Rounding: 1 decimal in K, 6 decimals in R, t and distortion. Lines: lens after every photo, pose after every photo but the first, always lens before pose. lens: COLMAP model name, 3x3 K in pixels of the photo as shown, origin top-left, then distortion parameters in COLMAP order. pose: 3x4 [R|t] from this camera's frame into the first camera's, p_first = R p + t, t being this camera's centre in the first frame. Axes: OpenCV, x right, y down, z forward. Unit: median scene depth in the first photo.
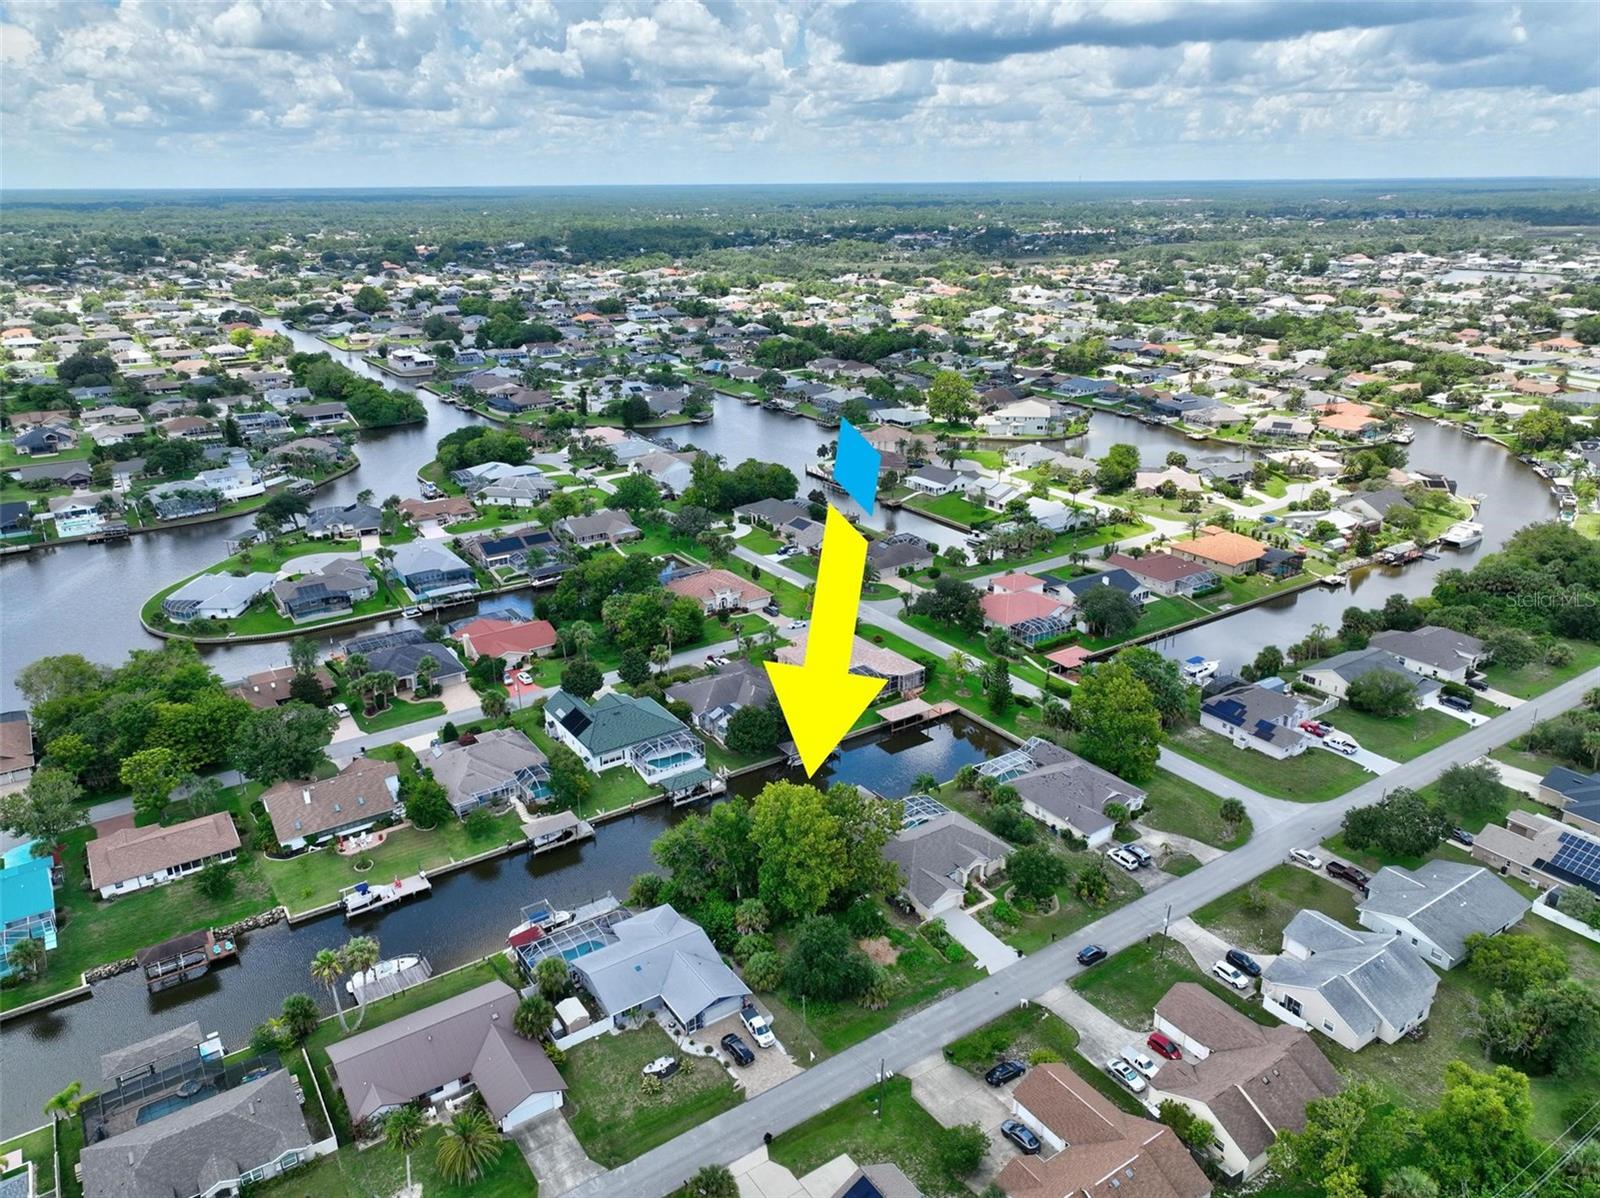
lens RADIAL K [[1124.4, 0, 800.3], [0, 1124.4, 598.2], [0, 0, 1]] dist [0.003161, 0.011923]
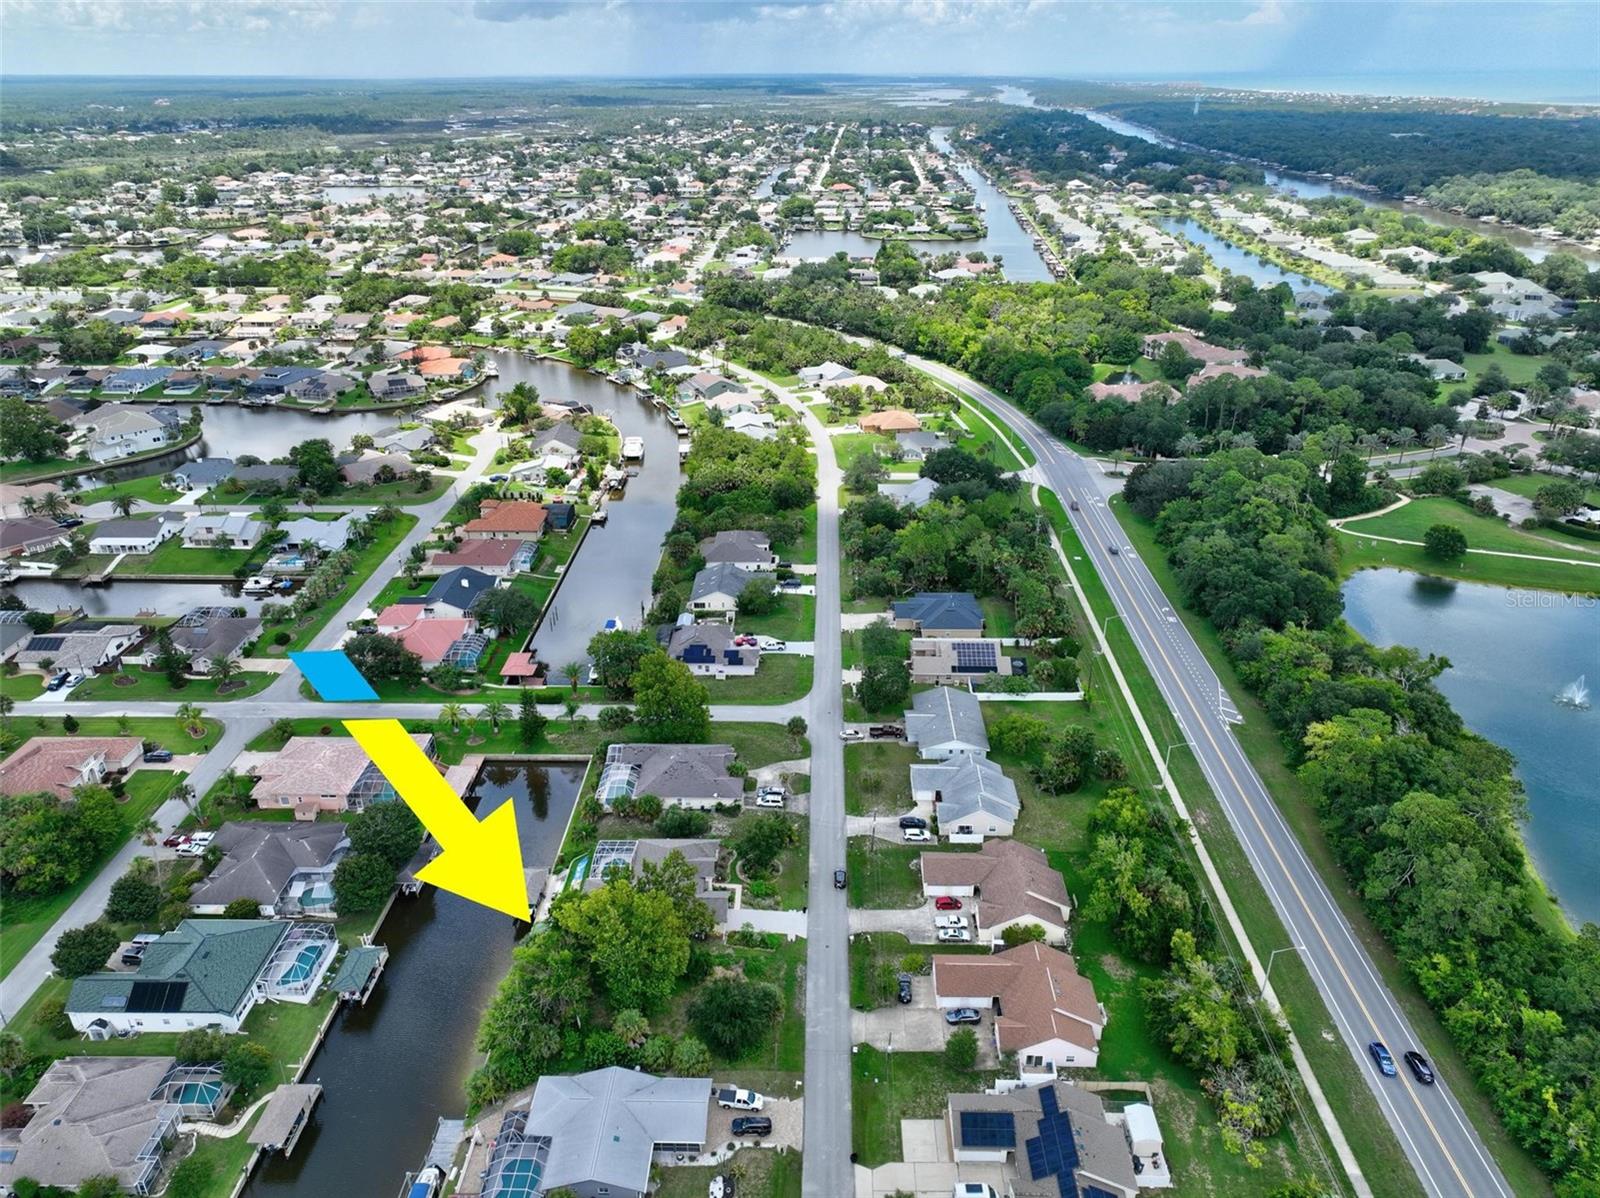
lens RADIAL K [[1124.4, 0, 800.4], [0, 1124.4, 599.6], [0, 0, 1]] dist [0.003161, 0.011923]
pose [[0.580781, -0.343826, 0.737887, -0.438503], [0.285634, 0.934869, 0.210792, -0.184649], [-0.762303, 0.088342, 0.641163, 0.170346]]
